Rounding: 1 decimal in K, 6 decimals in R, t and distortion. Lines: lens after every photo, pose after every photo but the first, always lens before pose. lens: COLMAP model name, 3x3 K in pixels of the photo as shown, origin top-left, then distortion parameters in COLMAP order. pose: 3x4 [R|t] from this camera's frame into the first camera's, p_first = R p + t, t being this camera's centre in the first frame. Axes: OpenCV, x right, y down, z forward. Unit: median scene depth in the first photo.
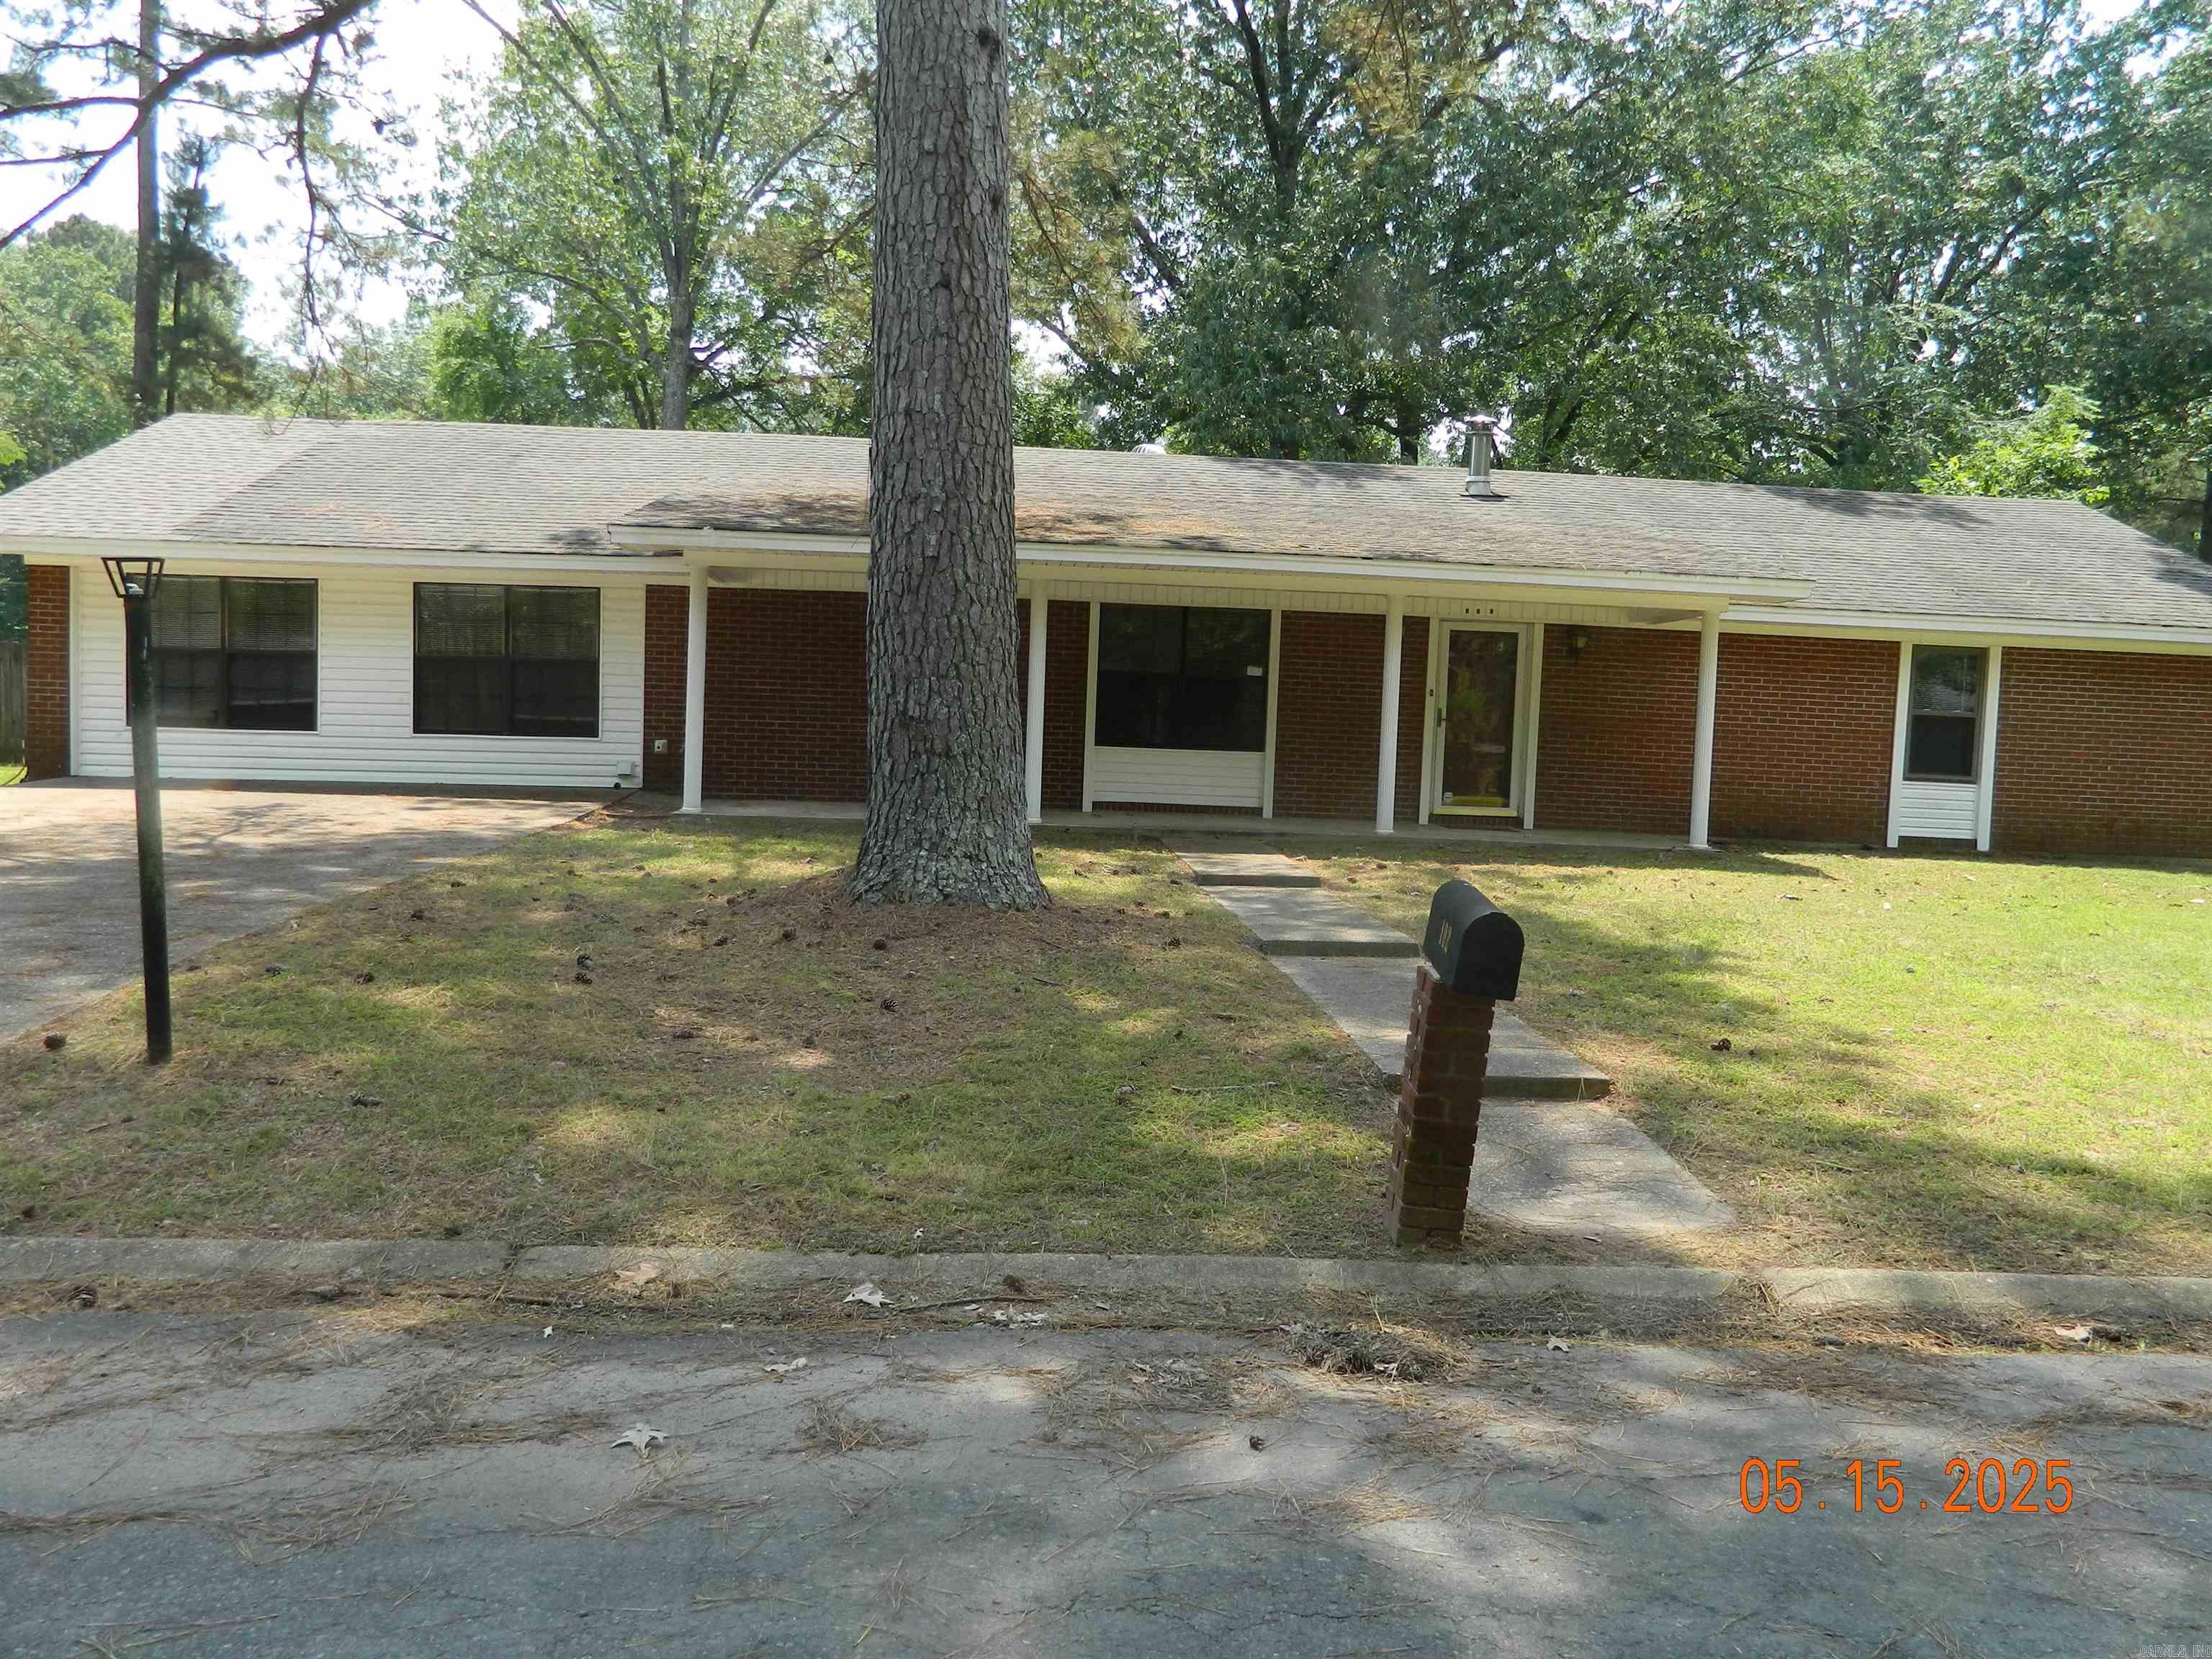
lens RADIAL K [[1624.9, 0, 1106.0], [0, 1624.9, 829.5], [0, 0, 1]] dist [0.010030, 0.002314]
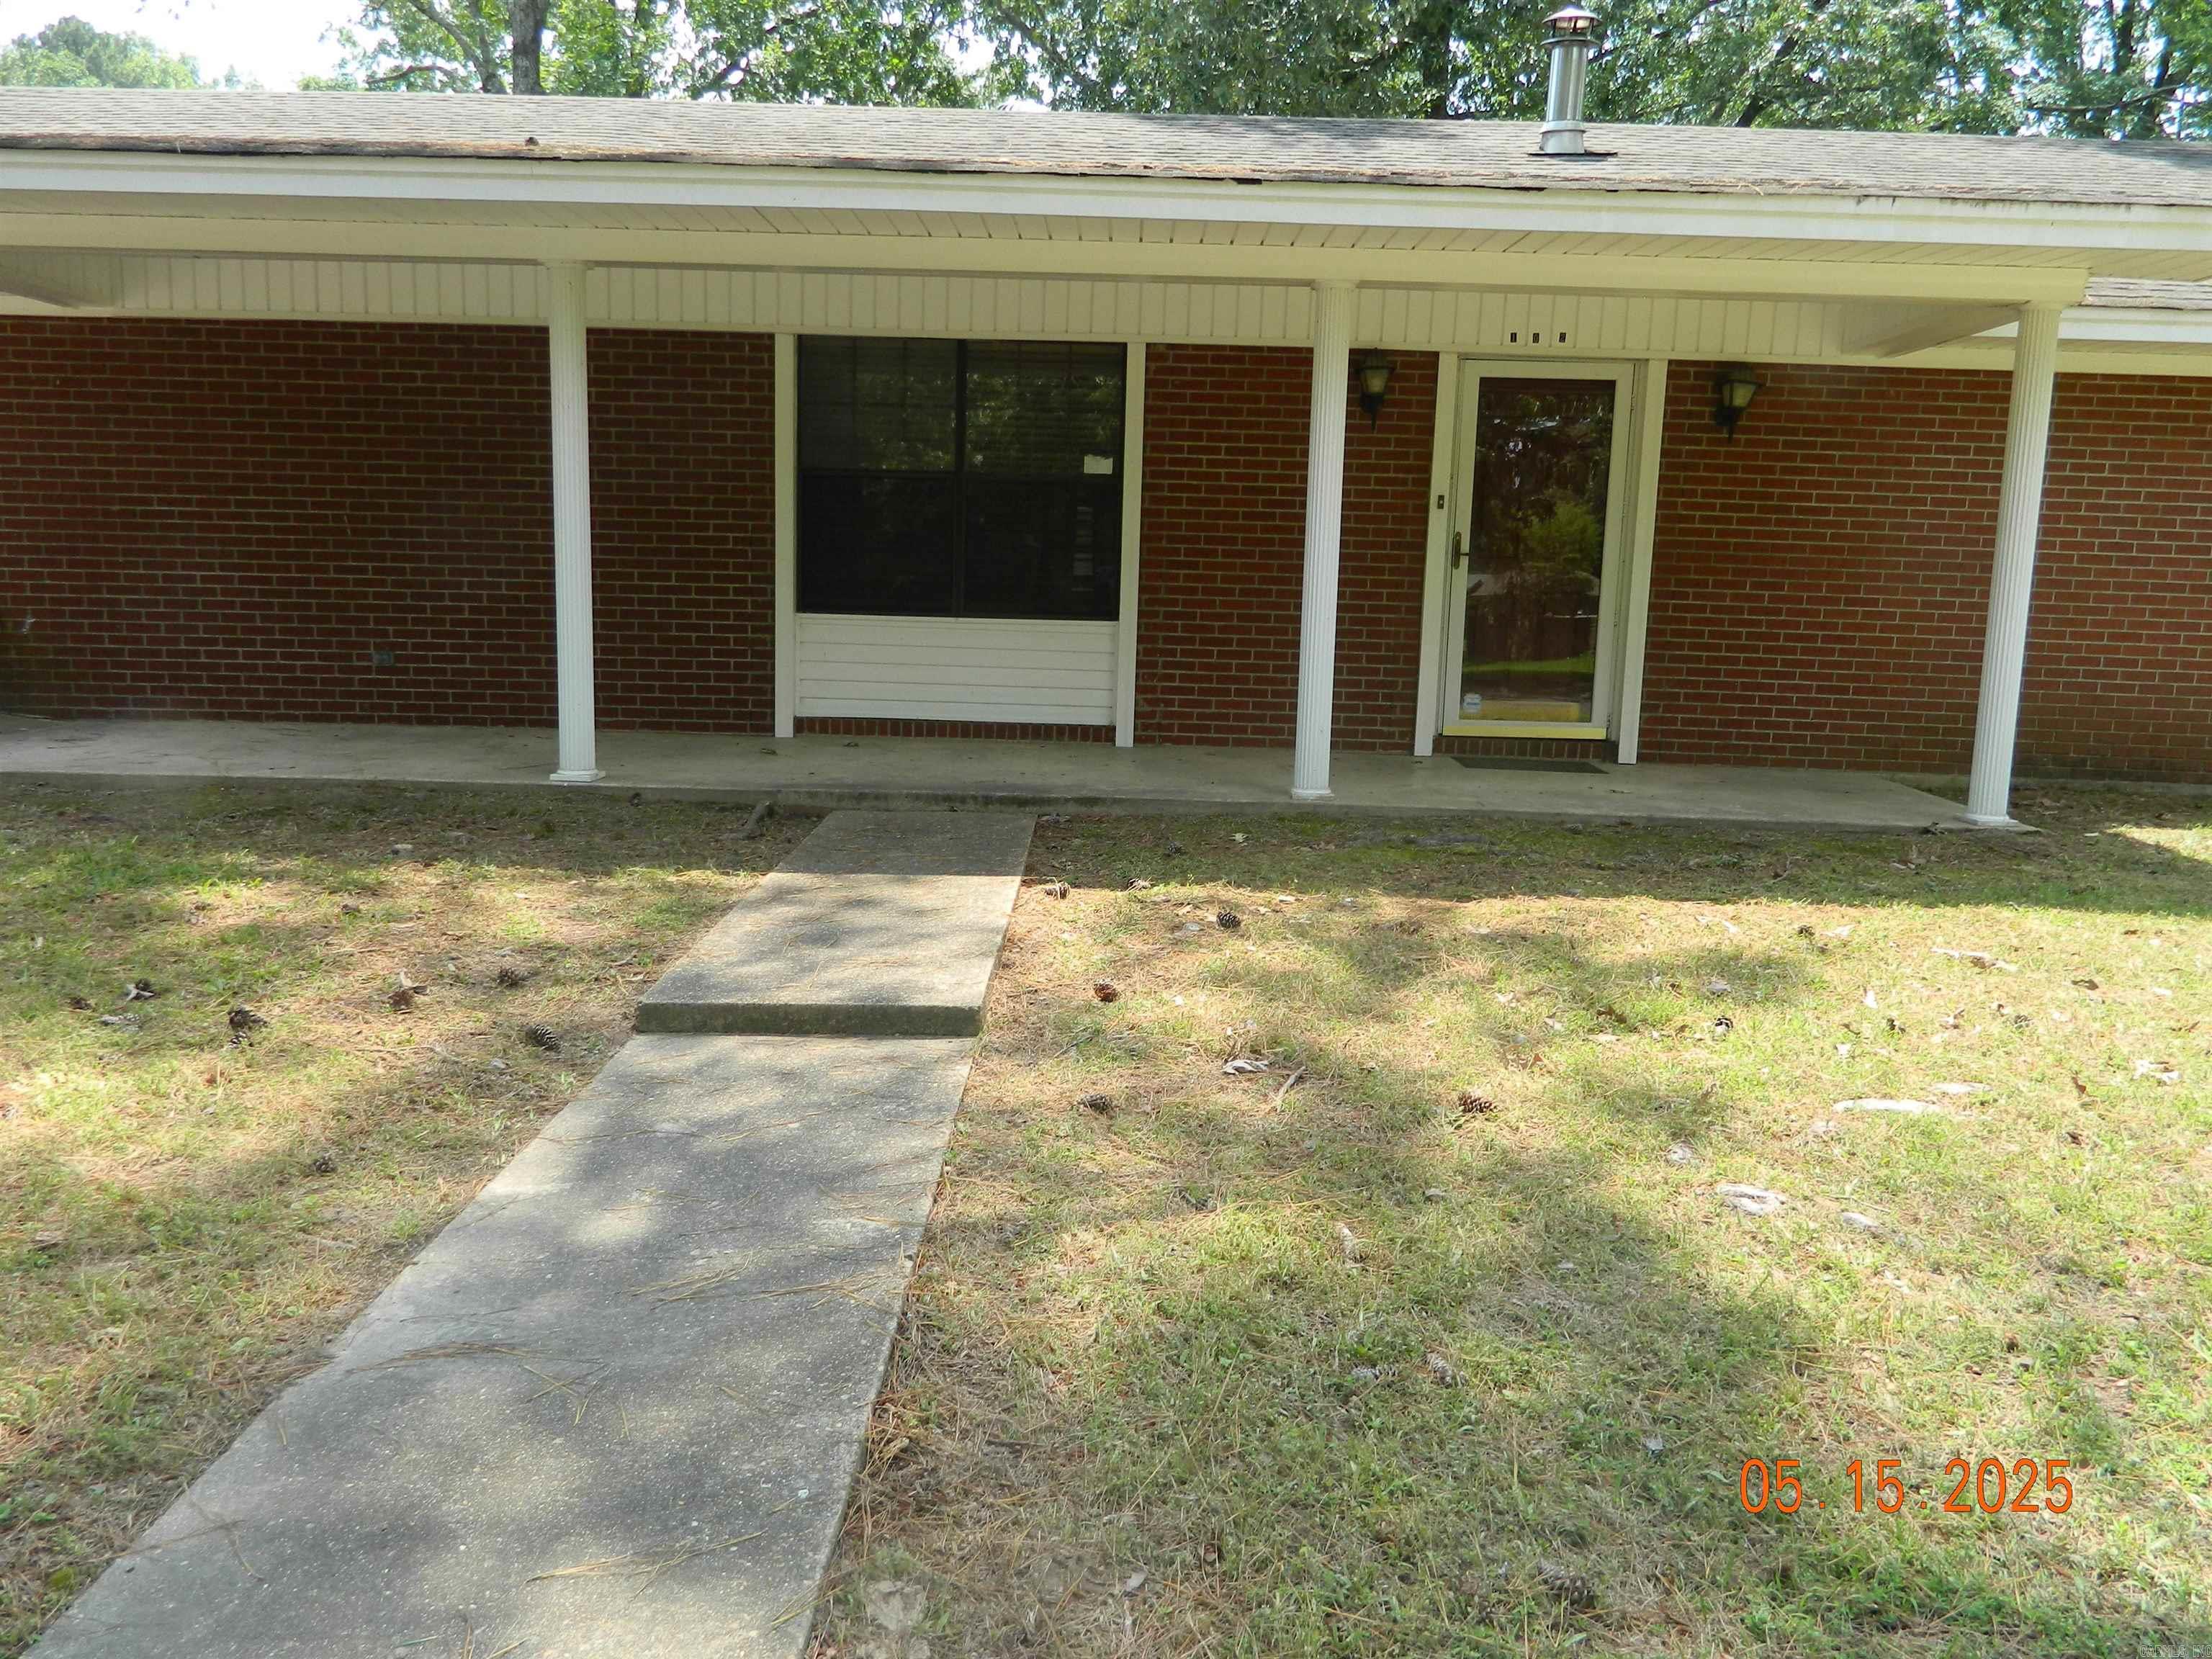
lens RADIAL K [[1624.9, 0, 1106.0], [0, 1624.9, 829.5], [0, 0, 1]] dist [0.010030, 0.002314]
pose [[0.997016, 0.000246, -0.077196, 0.134125], [0.007227, 0.995305, 0.096516, -0.031197], [0.076858, -0.096786, 0.992333, 0.469036]]
